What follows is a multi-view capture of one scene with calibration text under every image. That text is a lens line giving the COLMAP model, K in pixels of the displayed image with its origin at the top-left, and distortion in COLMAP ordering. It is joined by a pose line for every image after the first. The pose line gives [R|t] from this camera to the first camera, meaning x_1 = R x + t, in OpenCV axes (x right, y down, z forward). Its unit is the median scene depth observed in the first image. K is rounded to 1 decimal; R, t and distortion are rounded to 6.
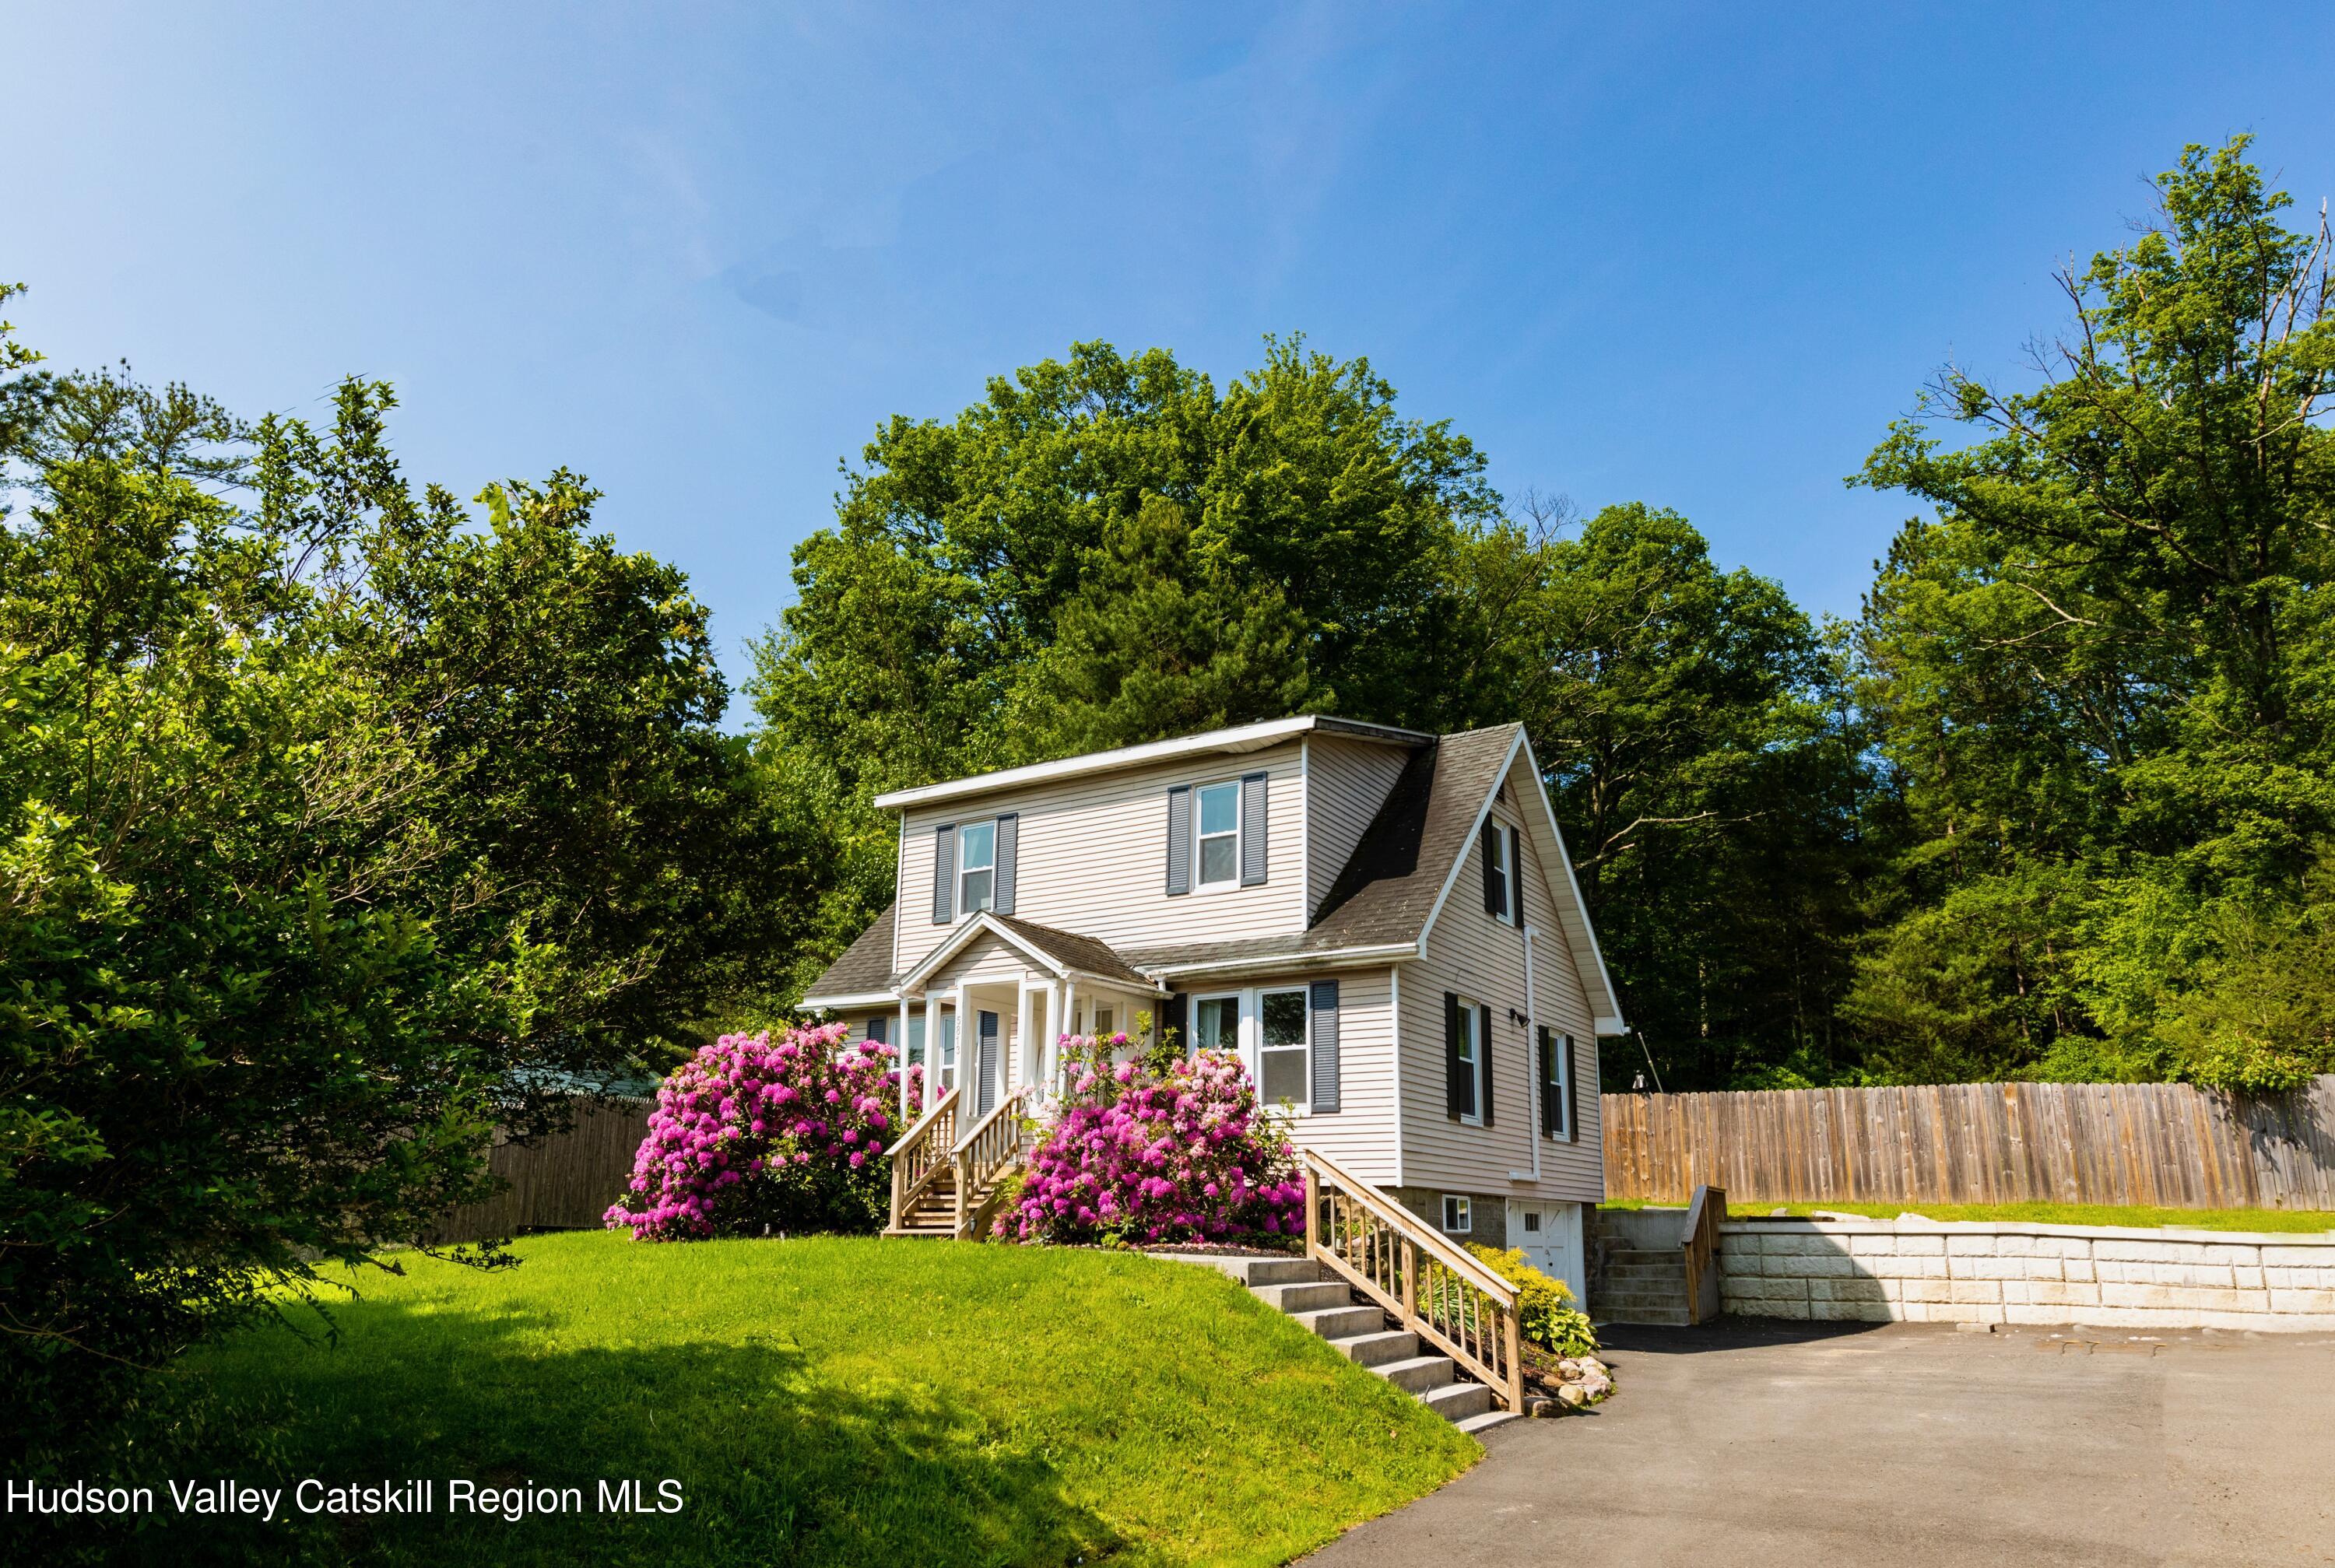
lens RADIAL K [[1495.7, 0, 1194.9], [0, 1495.7, 856.7], [0, 0, 1]] dist [0.009661, -0.007014]
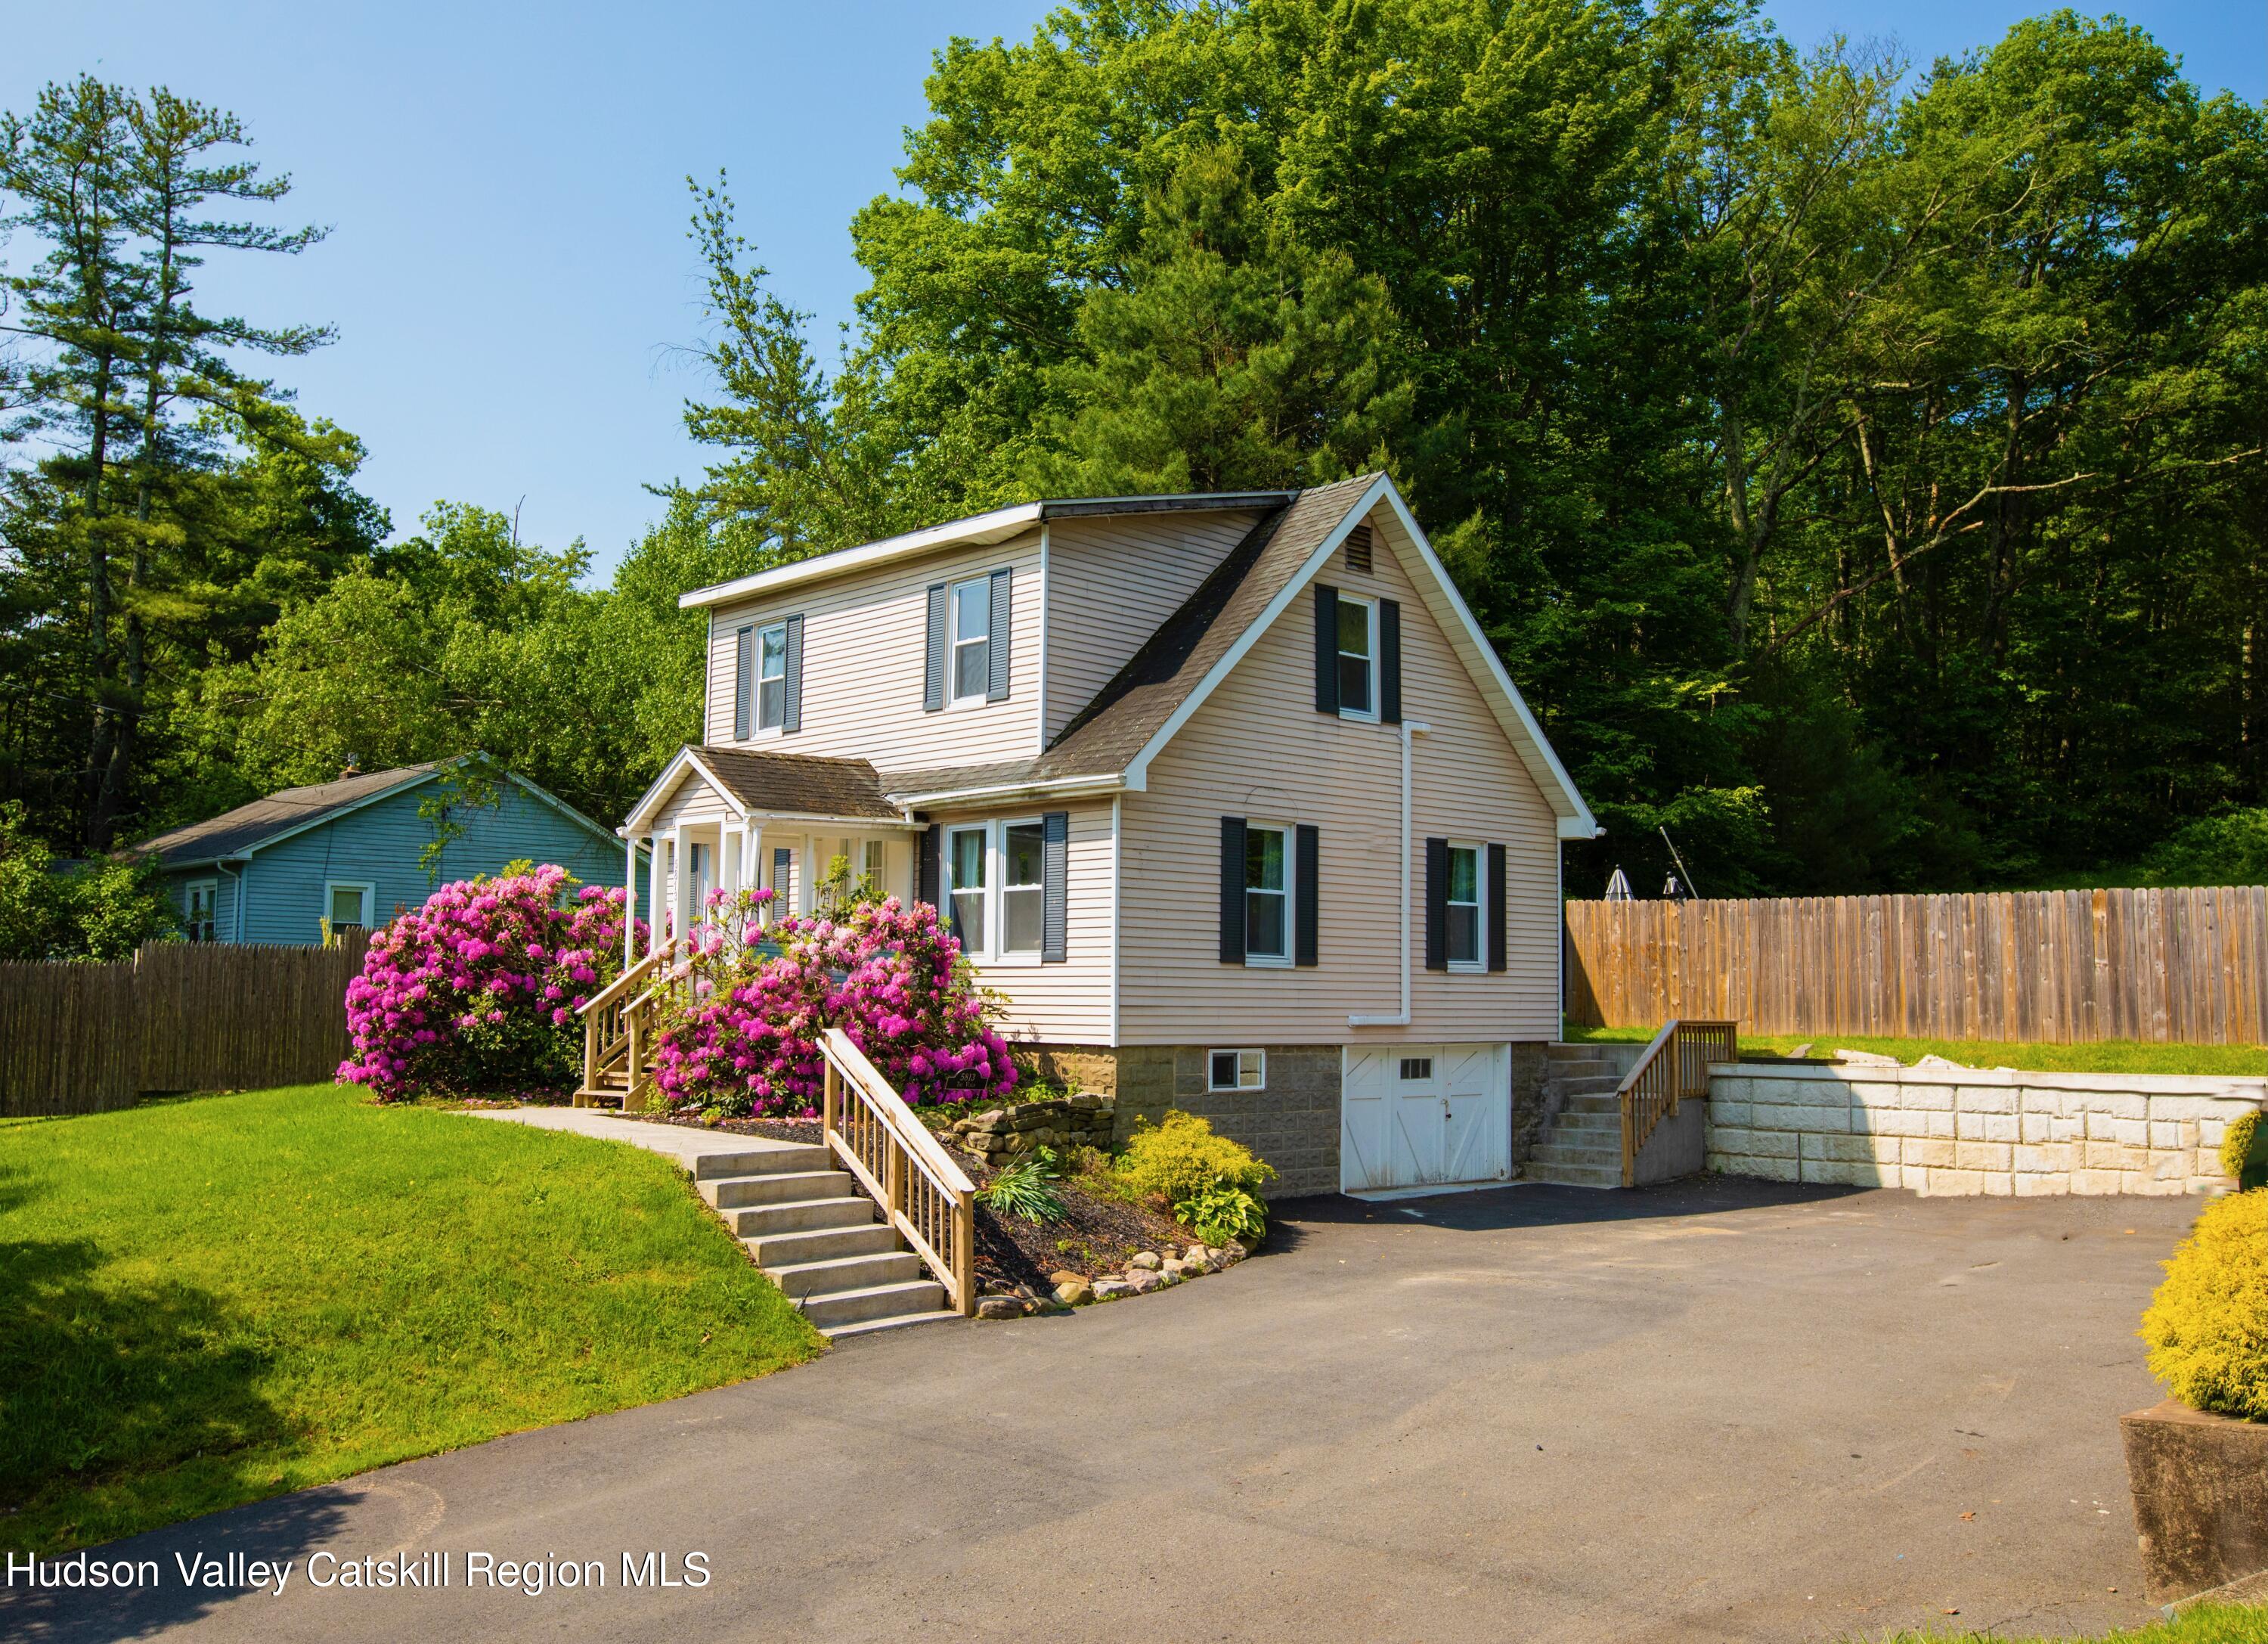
lens RADIAL K [[1890.1, 0, 1140.4], [0, 1890.1, 830.4], [0, 0, 1]] dist [0.013880, 0.027485]
pose [[0.976488, -0.021444, -0.214501, 0.306471], [0.053169, 0.988258, 0.143248, -0.051538], [0.208910, -0.151285, 0.966162, -0.049137]]
